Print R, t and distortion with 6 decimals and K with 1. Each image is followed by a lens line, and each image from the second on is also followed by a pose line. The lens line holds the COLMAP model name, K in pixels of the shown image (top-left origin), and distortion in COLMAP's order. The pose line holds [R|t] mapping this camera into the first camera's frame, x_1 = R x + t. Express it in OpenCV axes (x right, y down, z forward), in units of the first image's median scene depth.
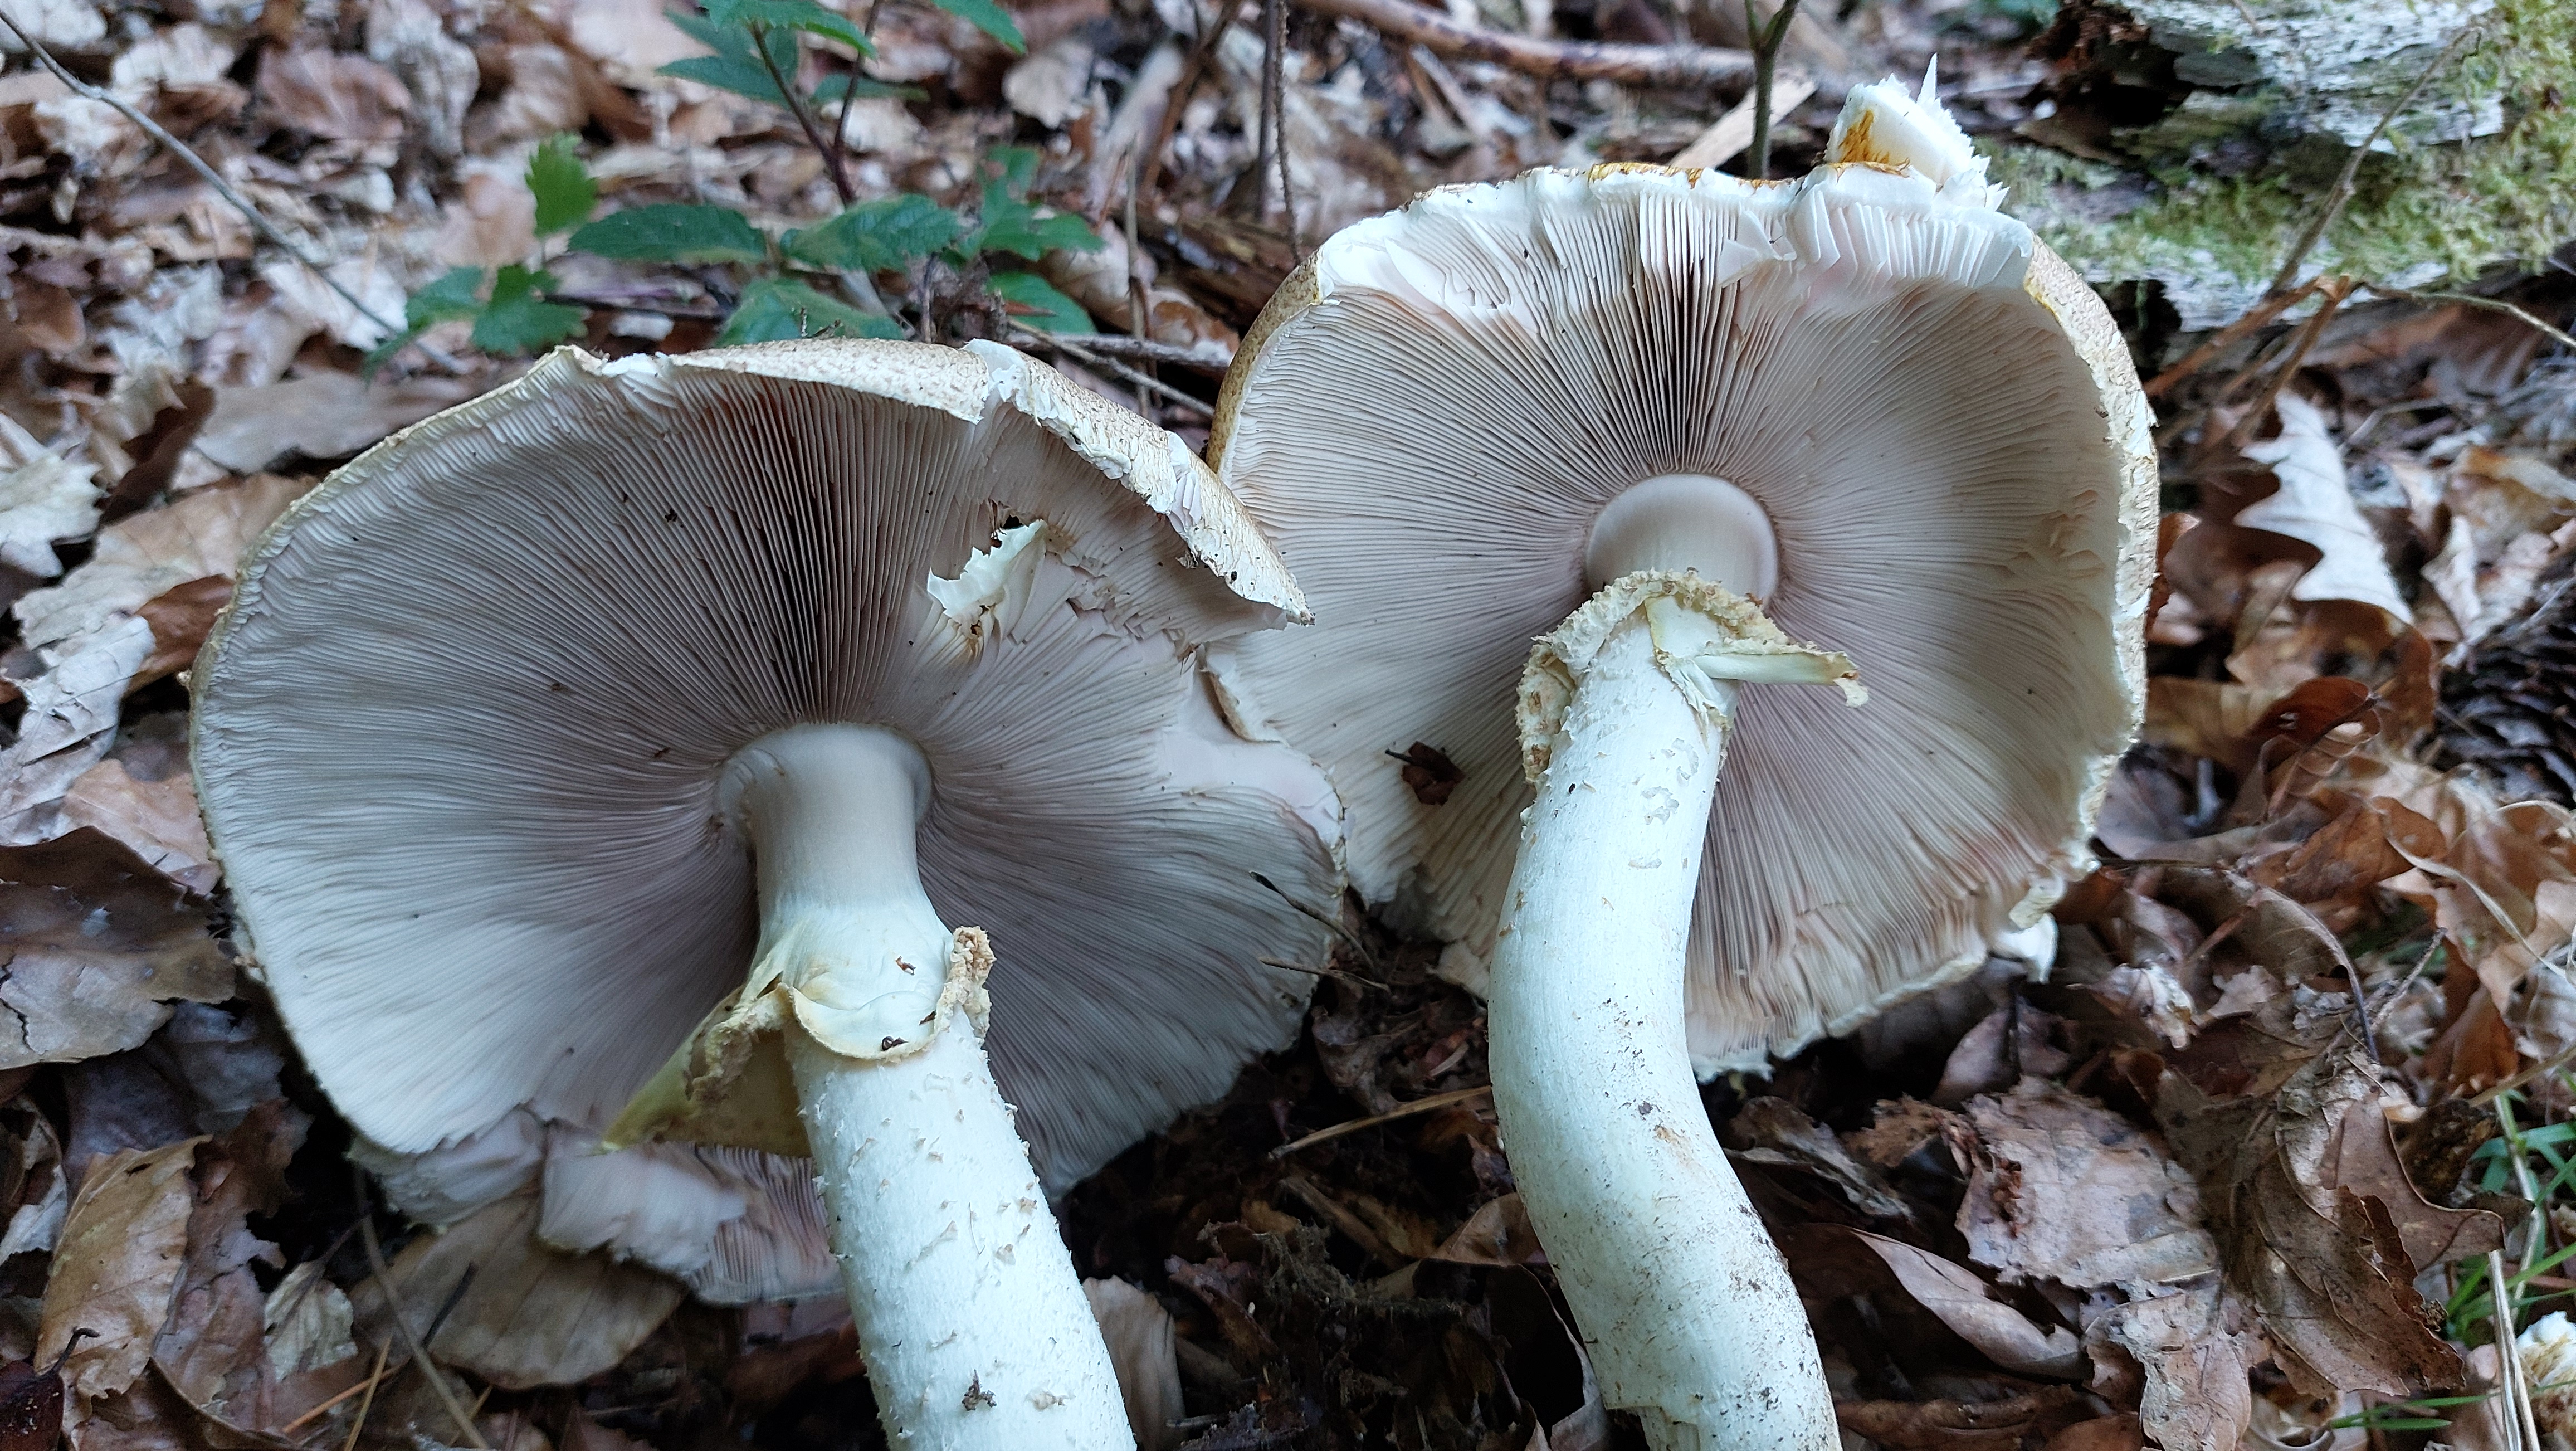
lens RADIAL K [[1787.6, 0, 1281.9], [0, 1787.6, 659.3], [0, 0, 1]] dist [-0.091661, 0.149685]
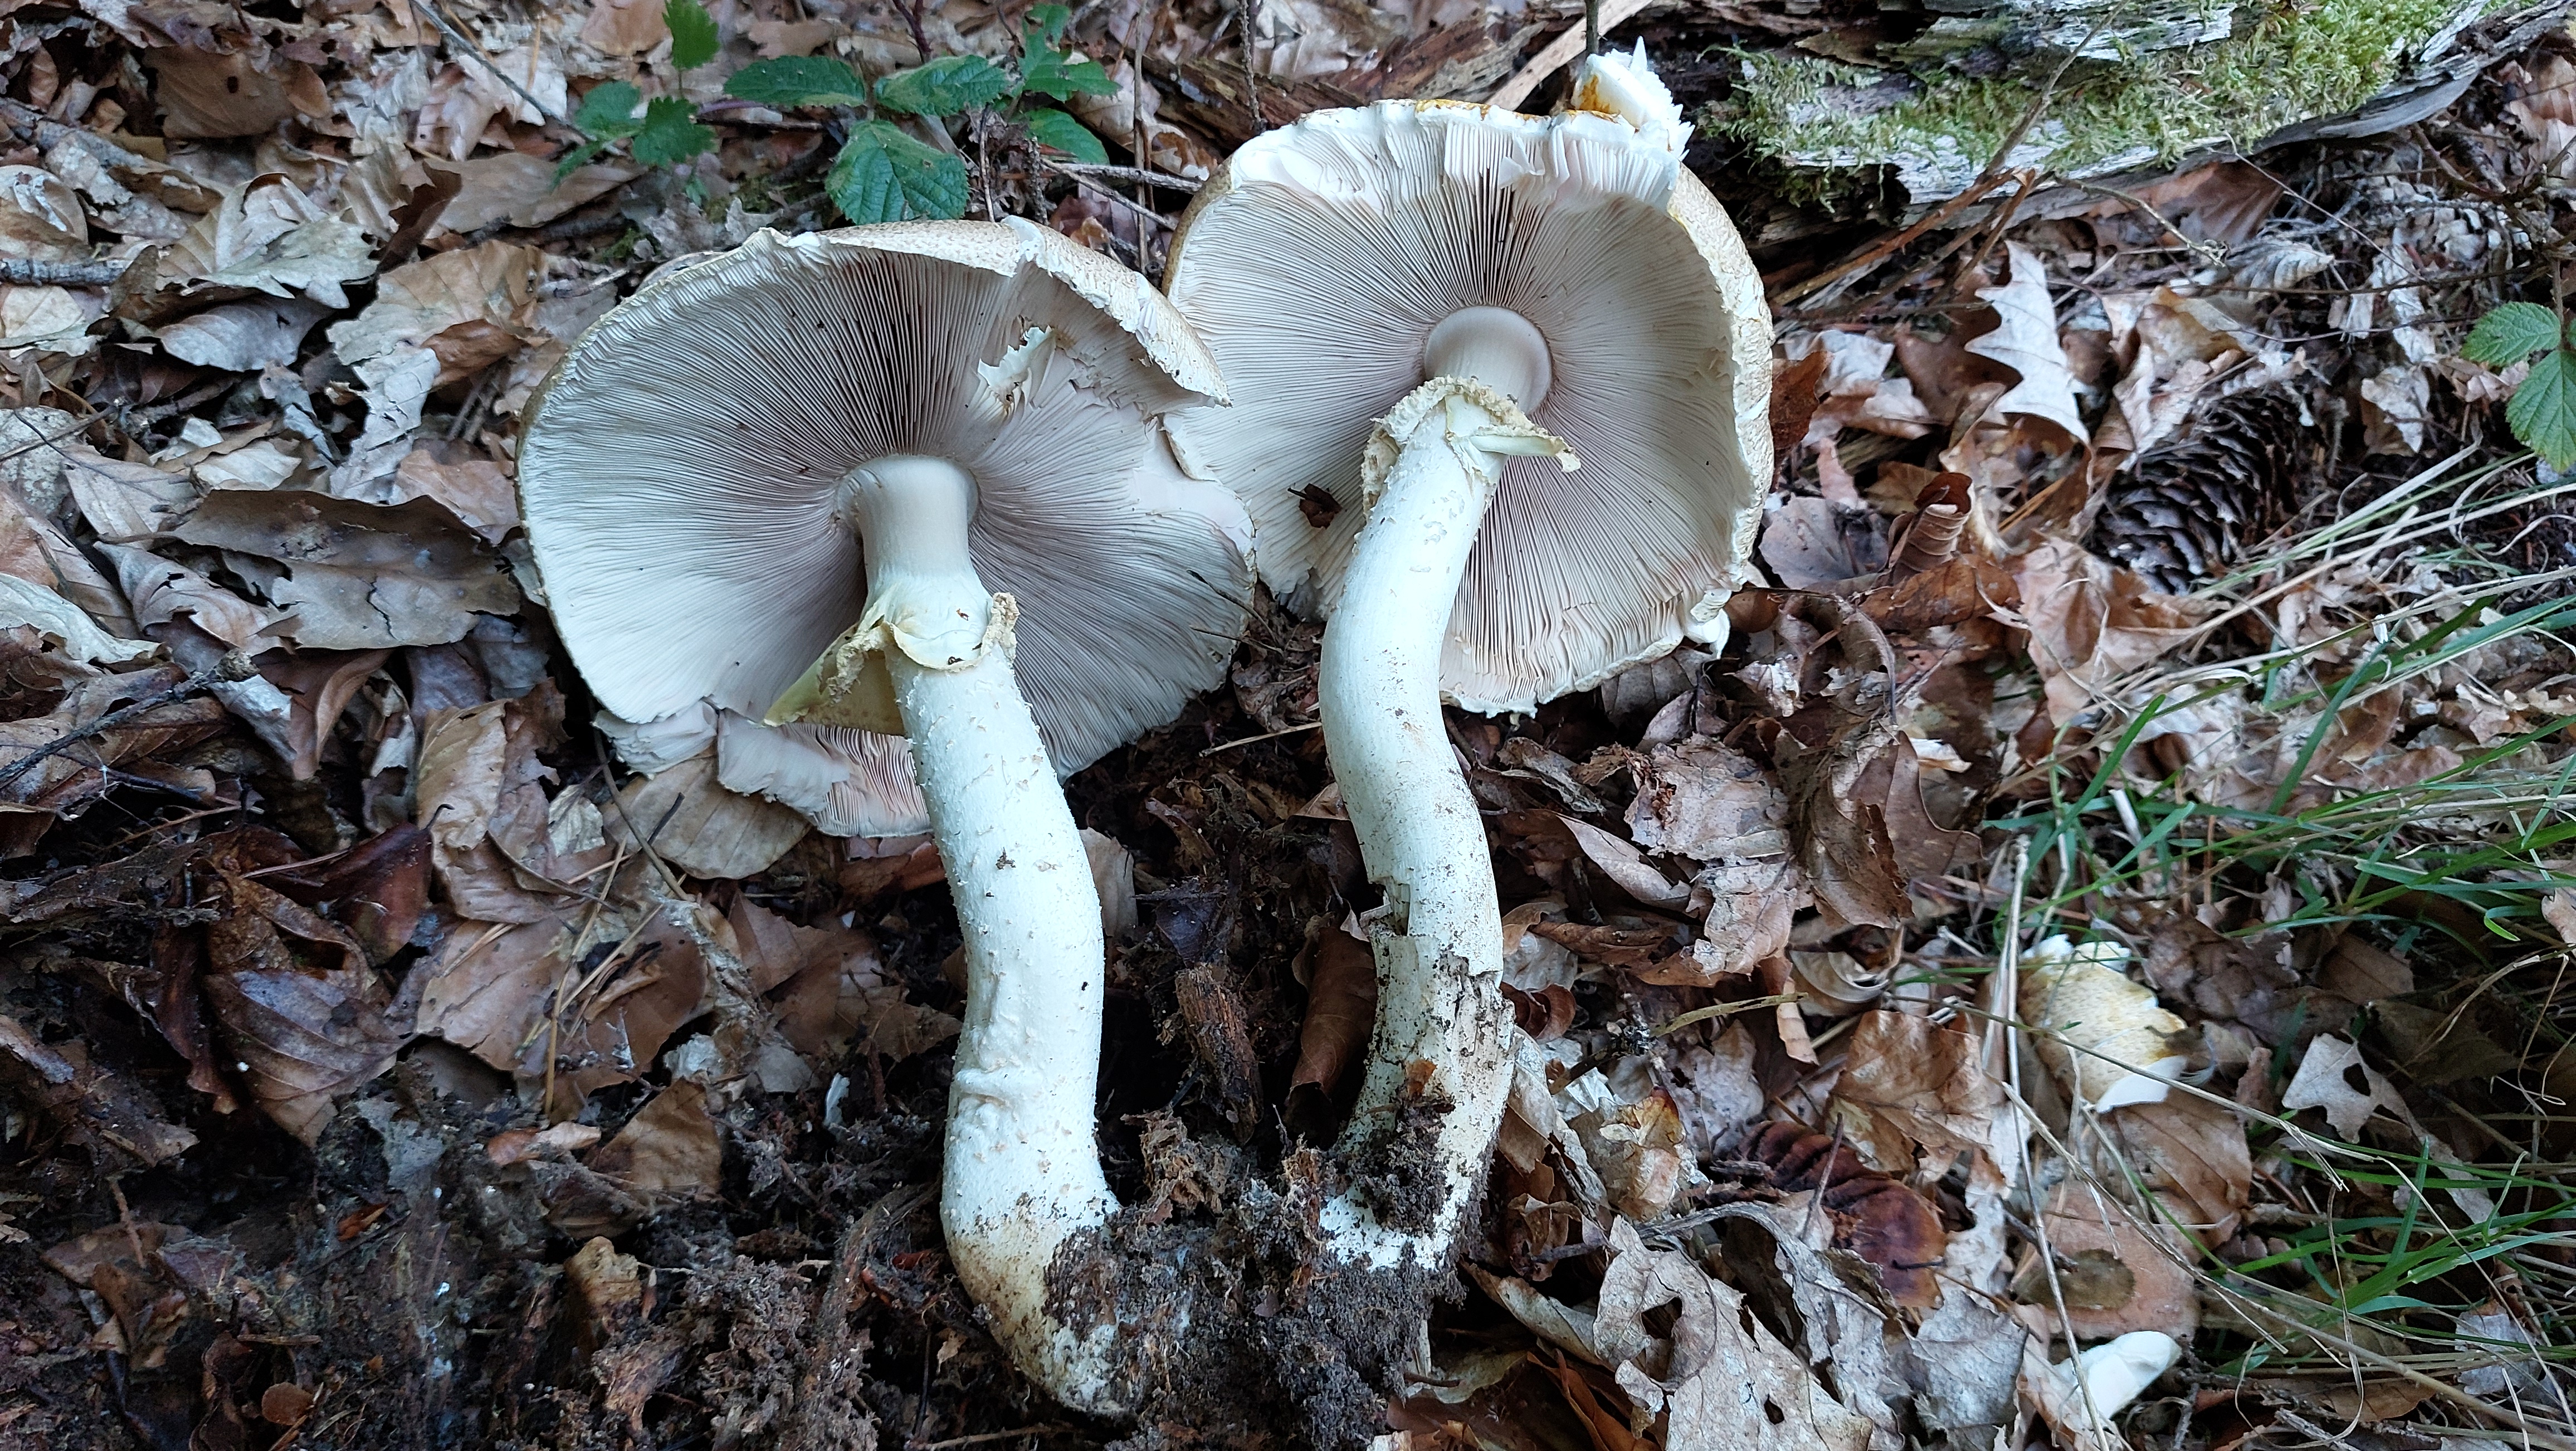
lens RADIAL K [[1794.5, 0, 1288.0], [0, 1794.5, 725.5], [0, 0, 1]] dist [0.013382, 0.000755]
pose [[0.998272, 0.055484, -0.019364, 0.095657], [-0.050689, 0.979699, 0.193960, -0.044081], [0.029732, -0.192643, 0.980818, -0.480331]]
